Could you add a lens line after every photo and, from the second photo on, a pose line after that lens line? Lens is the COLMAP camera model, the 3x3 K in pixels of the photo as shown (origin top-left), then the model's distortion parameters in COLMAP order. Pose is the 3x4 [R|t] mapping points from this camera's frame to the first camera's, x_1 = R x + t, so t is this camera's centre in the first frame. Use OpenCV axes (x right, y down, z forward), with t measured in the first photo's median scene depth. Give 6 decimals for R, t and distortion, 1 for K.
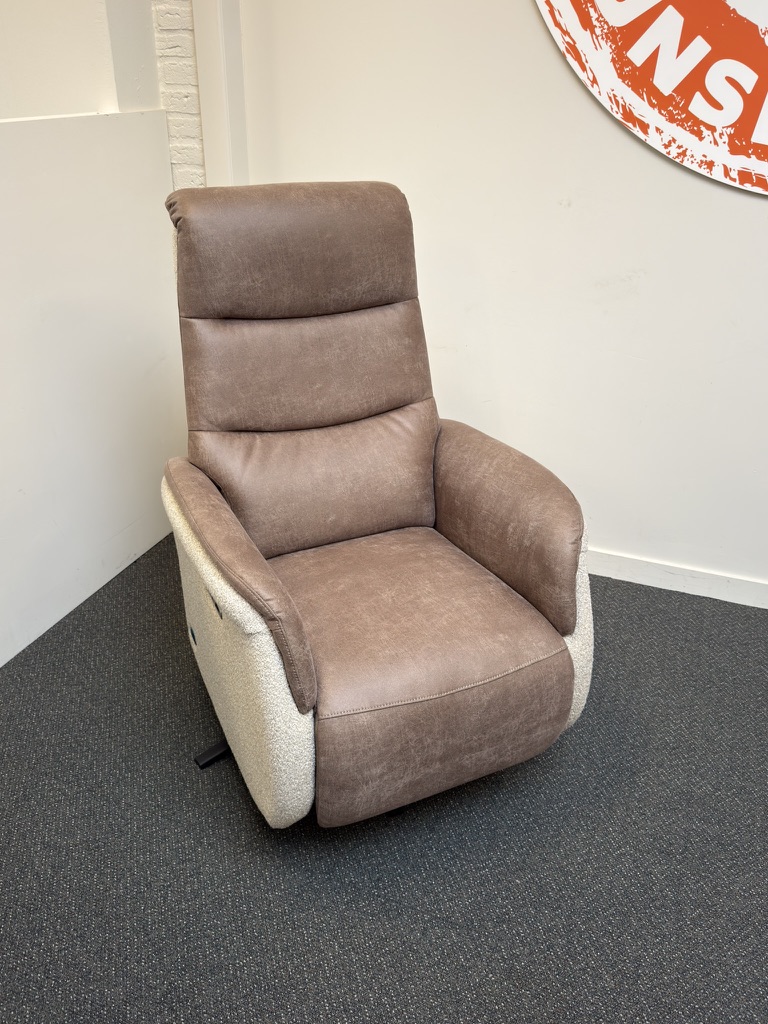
lens RADIAL K [[850.3, 0, 377.9], [0, 850.3, 512.1], [0, 0, 1]] dist [0.002310, -0.020401]
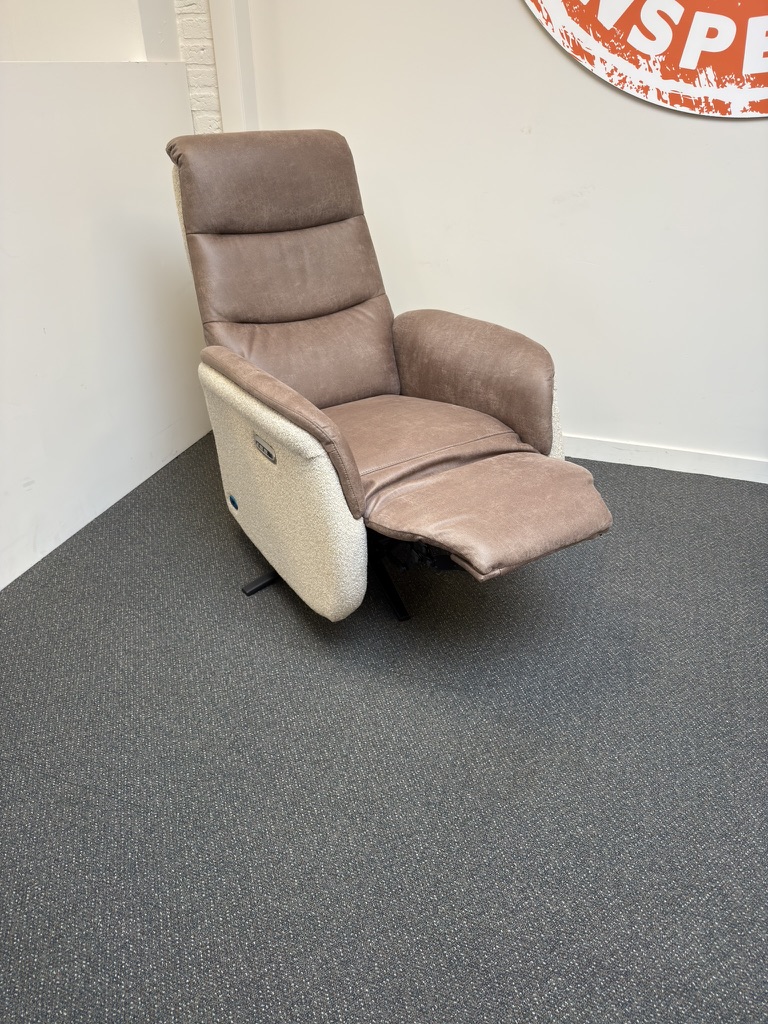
lens RADIAL K [[739.0, 0, 383.3], [0, 739.0, 518.1], [0, 0, 1]] dist [0.003206, -0.016785]
pose [[0.999117, -0.037166, 0.019609, -0.023528], [0.035945, 0.997592, 0.059309, 0.122667], [-0.021766, -0.058551, 0.998047, -0.069982]]
